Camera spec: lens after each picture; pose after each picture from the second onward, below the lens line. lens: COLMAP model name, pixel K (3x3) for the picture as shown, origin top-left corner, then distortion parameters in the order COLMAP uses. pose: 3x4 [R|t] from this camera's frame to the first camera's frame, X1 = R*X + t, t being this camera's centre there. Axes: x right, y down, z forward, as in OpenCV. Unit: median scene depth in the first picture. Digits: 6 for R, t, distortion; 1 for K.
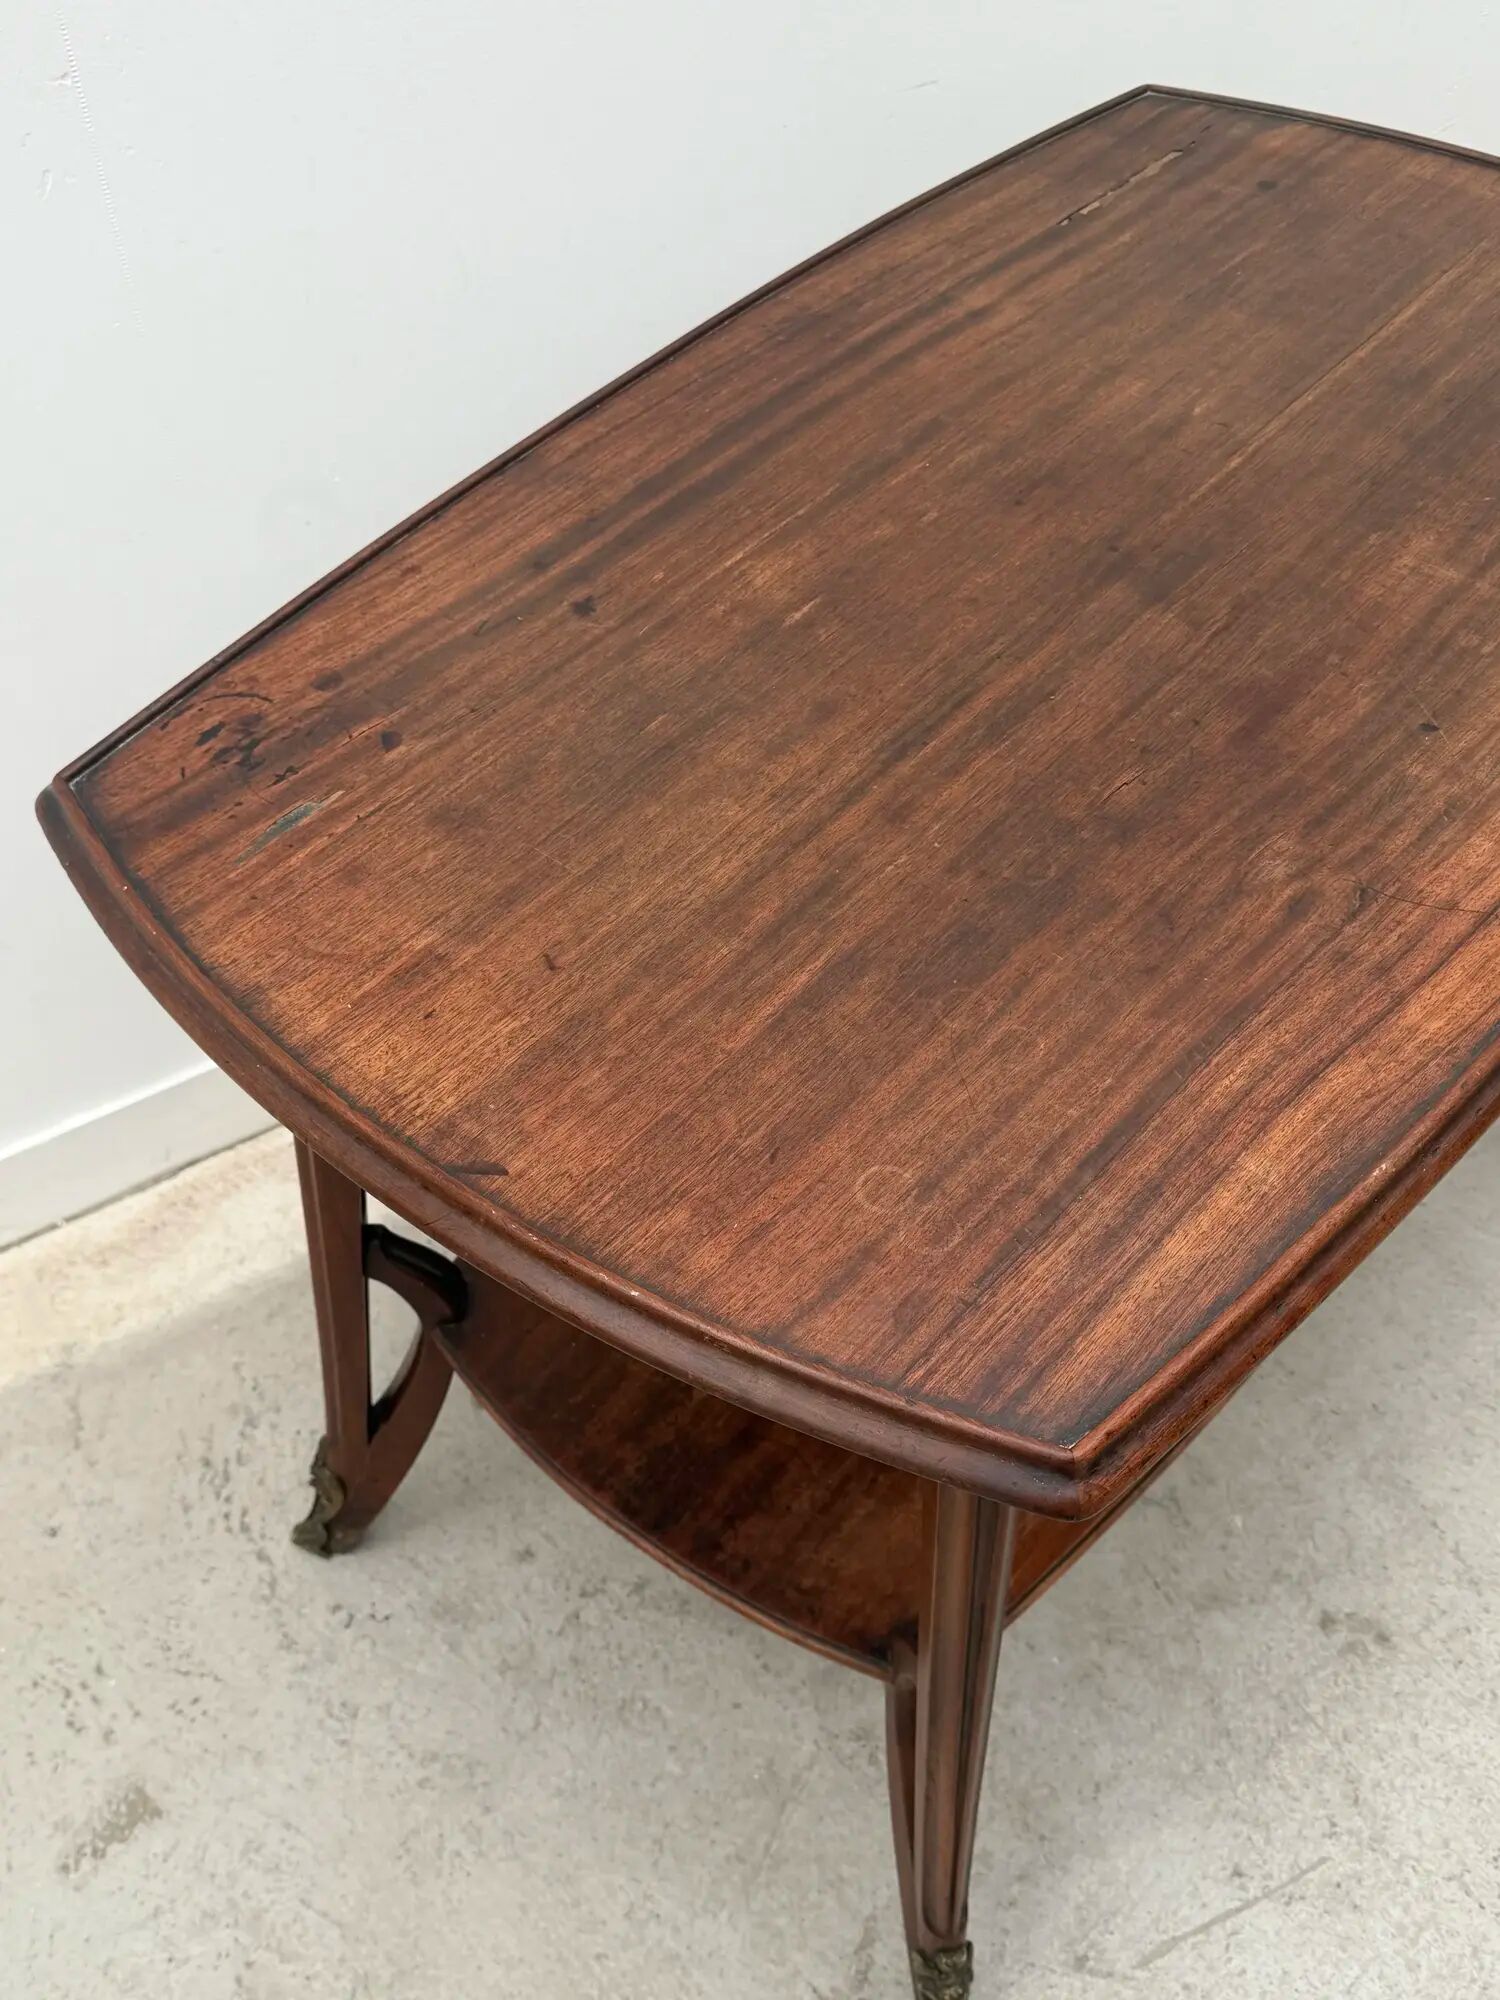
lens RADIAL K [[2037.9, 0, 750.0], [0, 2037.9, 1000.0], [0, 0, 1]] dist [0.201162, -0.510244]
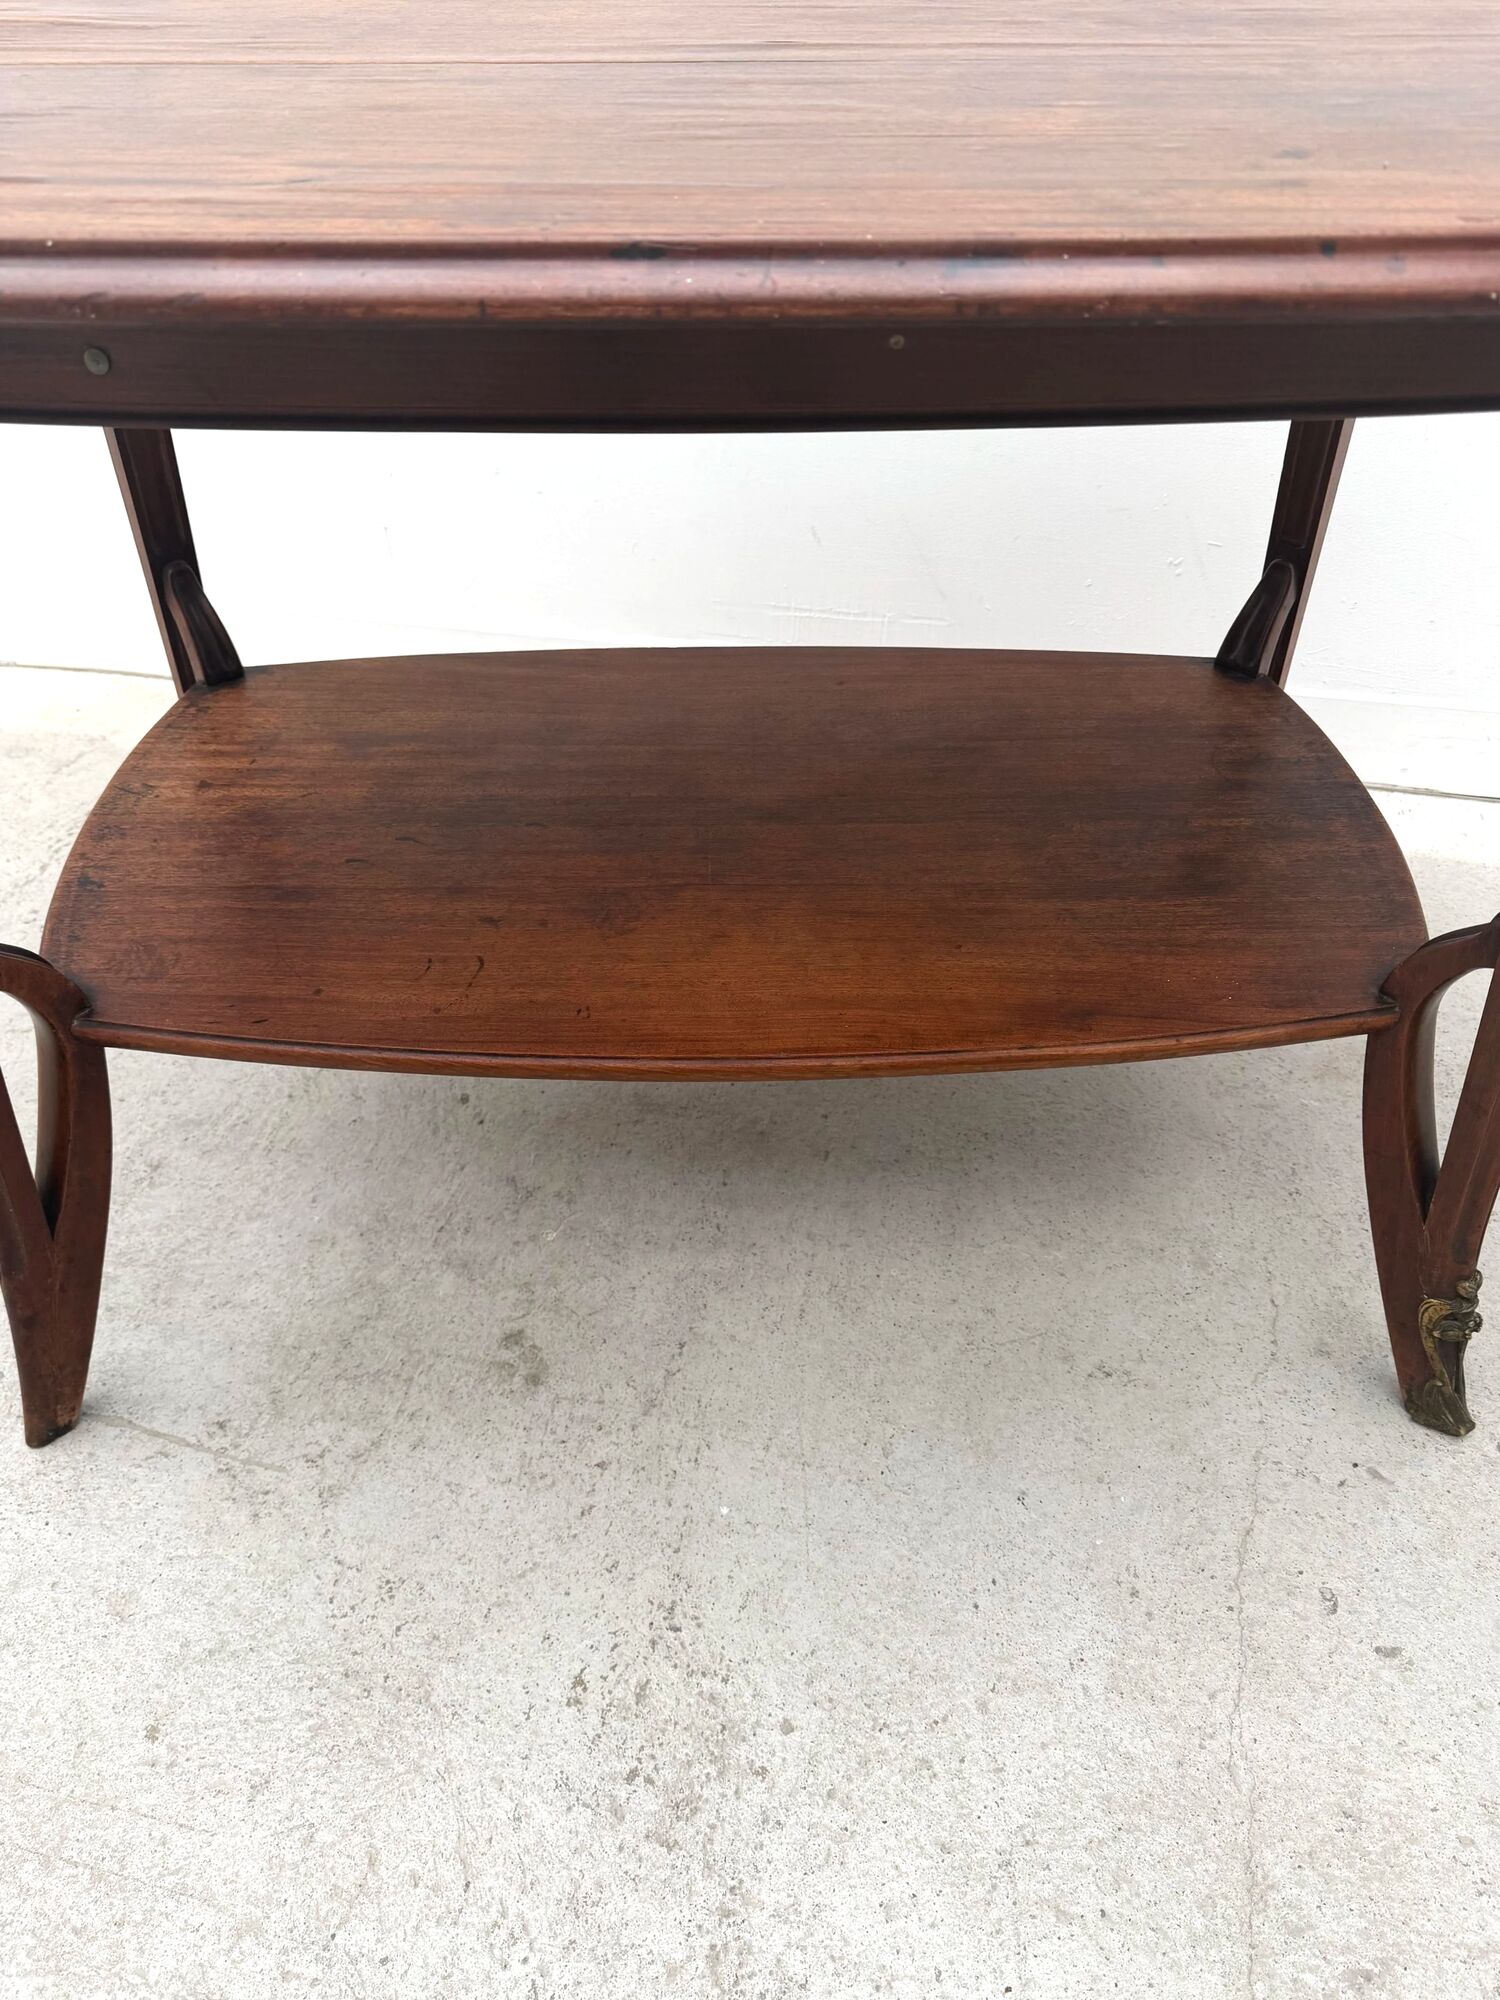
lens RADIAL K [[1443.9, 0, 750.0], [0, 1443.9, 1000.0], [0, 0, 1]] dist [-0.001700, -0.013300]
pose [[0.737848, 0.456901, -0.496812, 1.048885], [-0.500457, 0.864226, 0.051538, 0.109135], [0.452905, 0.210606, 0.866327, 0.696719]]
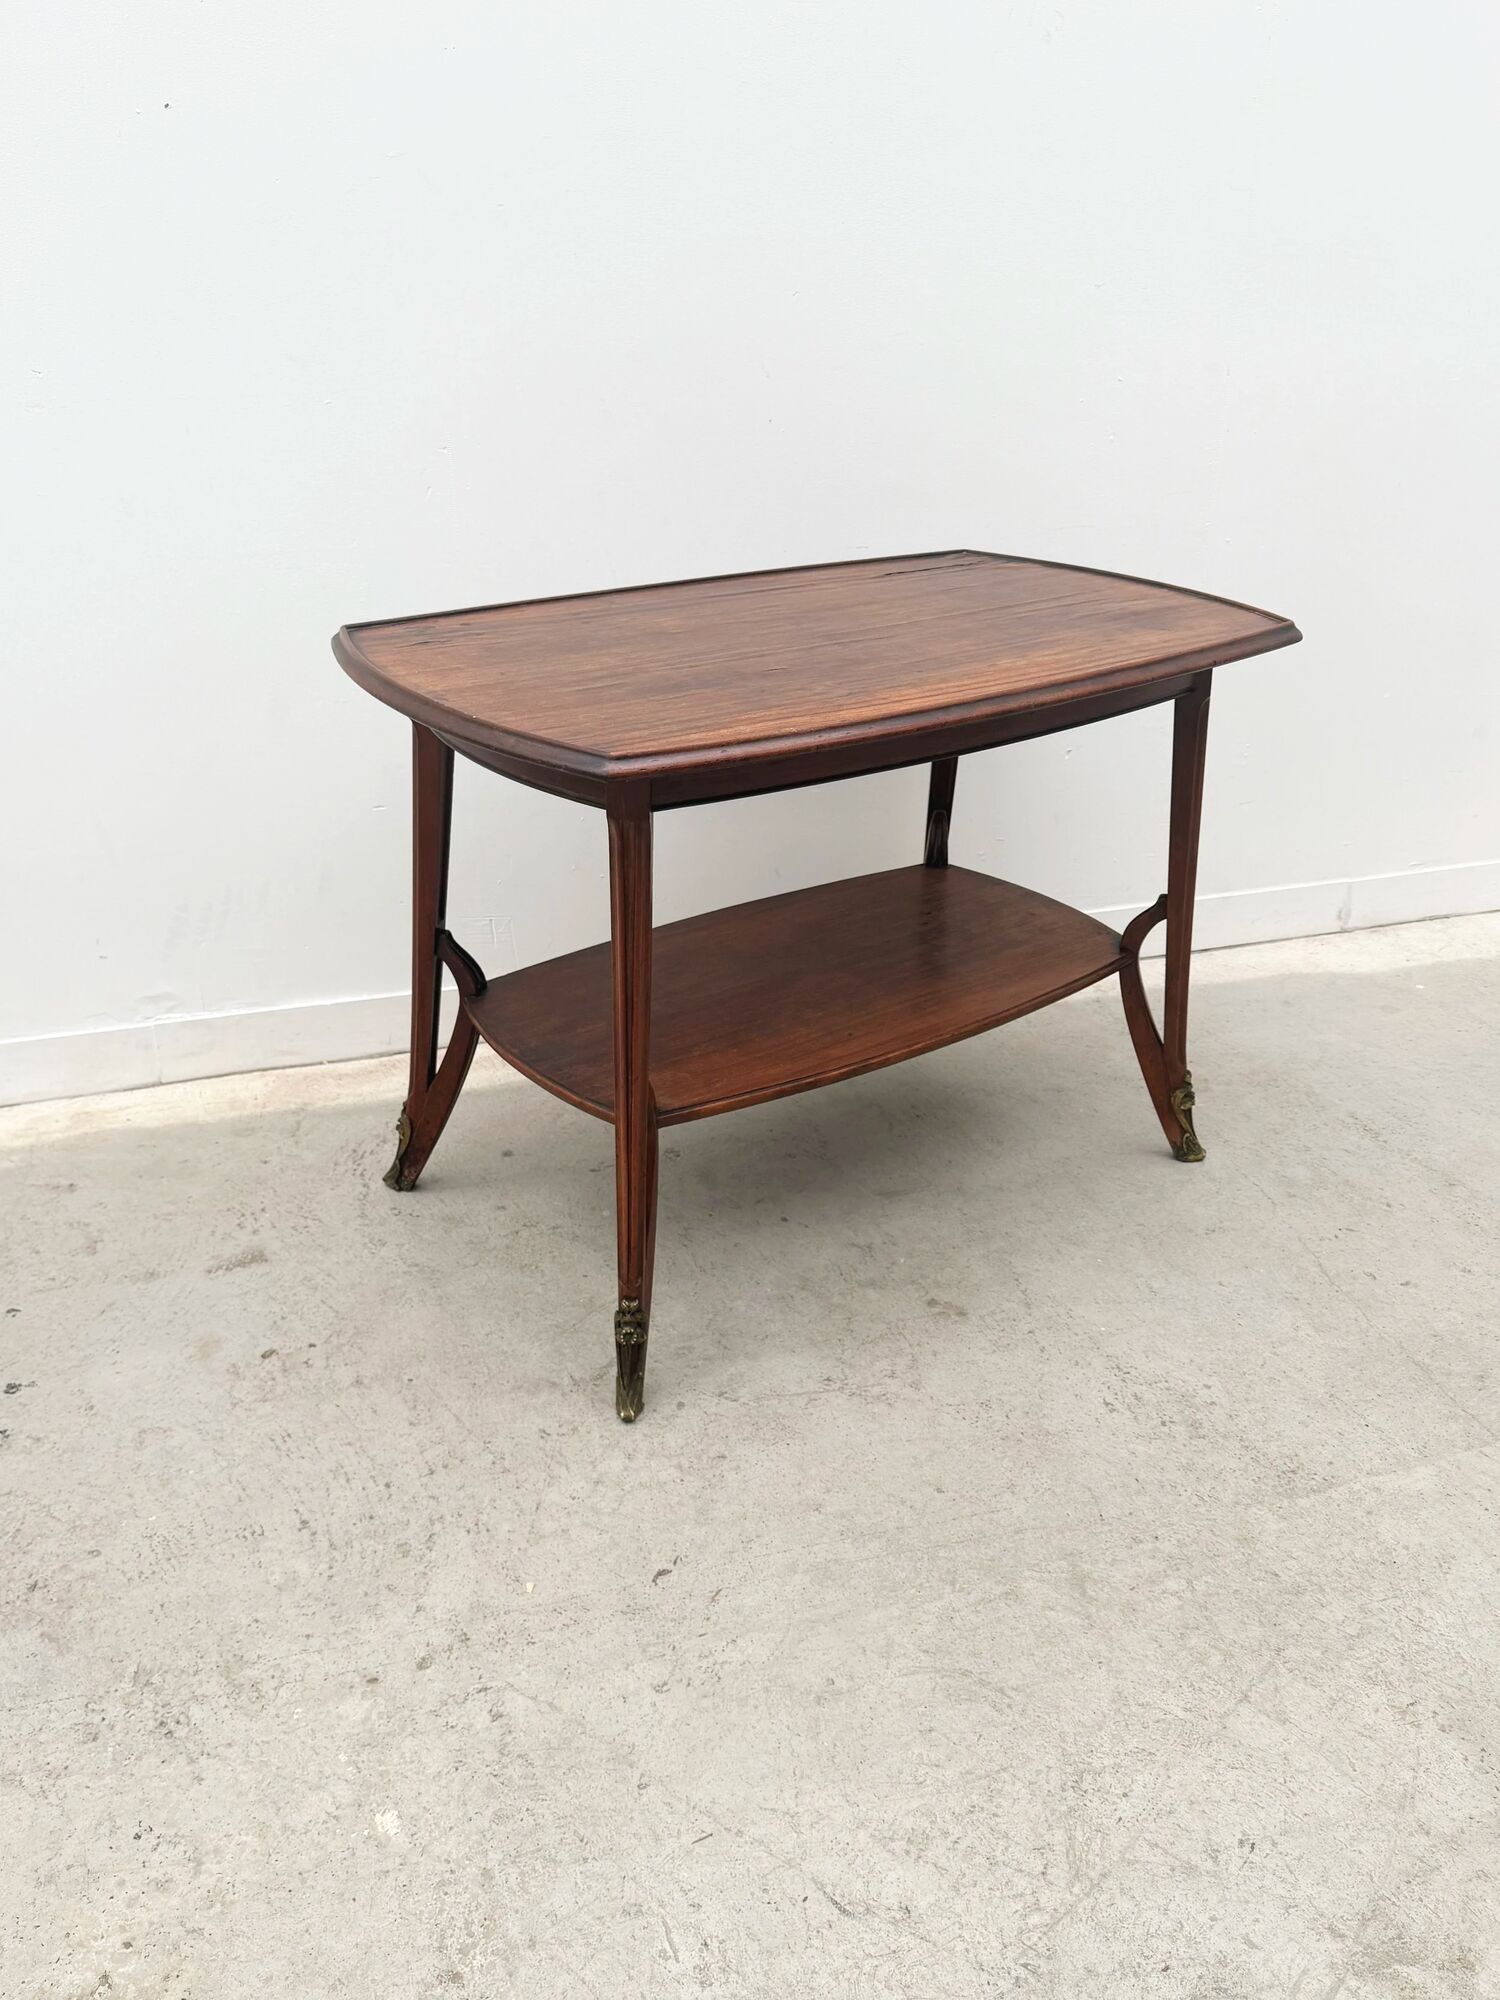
lens RADIAL K [[1618.0, 0, 750.0], [0, 1618.0, 1000.0], [0, 0, 1]] dist [0.133109, -0.219766]
pose [[0.968839, 0.129898, -0.210896, 0.634429], [-0.198831, 0.915614, -0.349453, 0.941486], [0.147706, 0.380496, 0.912911, -0.542895]]
